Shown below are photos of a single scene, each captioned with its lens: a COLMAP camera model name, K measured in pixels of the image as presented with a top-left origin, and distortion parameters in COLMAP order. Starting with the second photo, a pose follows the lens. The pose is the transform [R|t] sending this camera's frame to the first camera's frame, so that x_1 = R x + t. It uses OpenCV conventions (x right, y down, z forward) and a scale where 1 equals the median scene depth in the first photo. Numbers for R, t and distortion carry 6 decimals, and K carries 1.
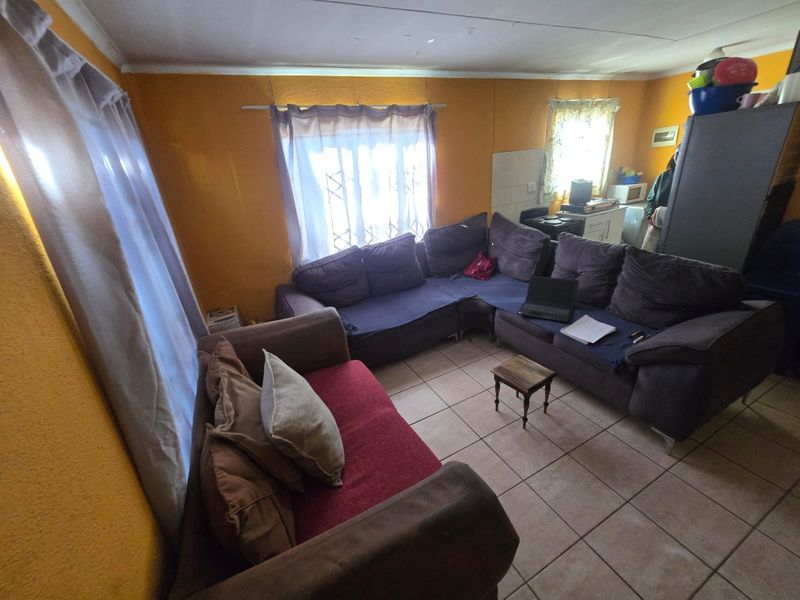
lens RADIAL K [[323.9, 0, 401.6], [0, 323.9, 305.2], [0, 0, 1]] dist [-0.001121, -0.000164]
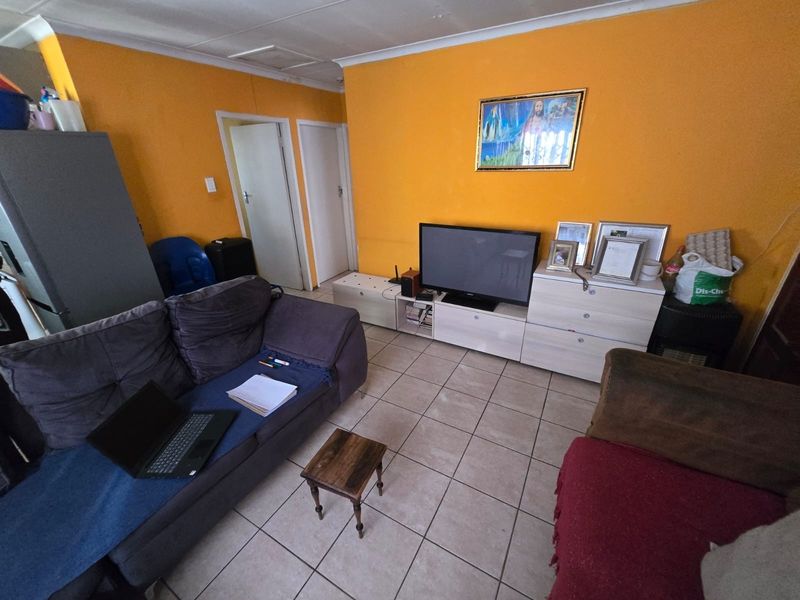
lens RADIAL K [[330.9, 0, 399.8], [0, 330.9, 303.3], [0, 0, 1]] dist [-0.002005, -0.000300]
pose [[-0.539217, -0.251873, 0.803620, -0.160234], [0.408158, 0.756512, 0.510976, -0.330868], [-0.736650, 0.603530, -0.305120, 0.832610]]
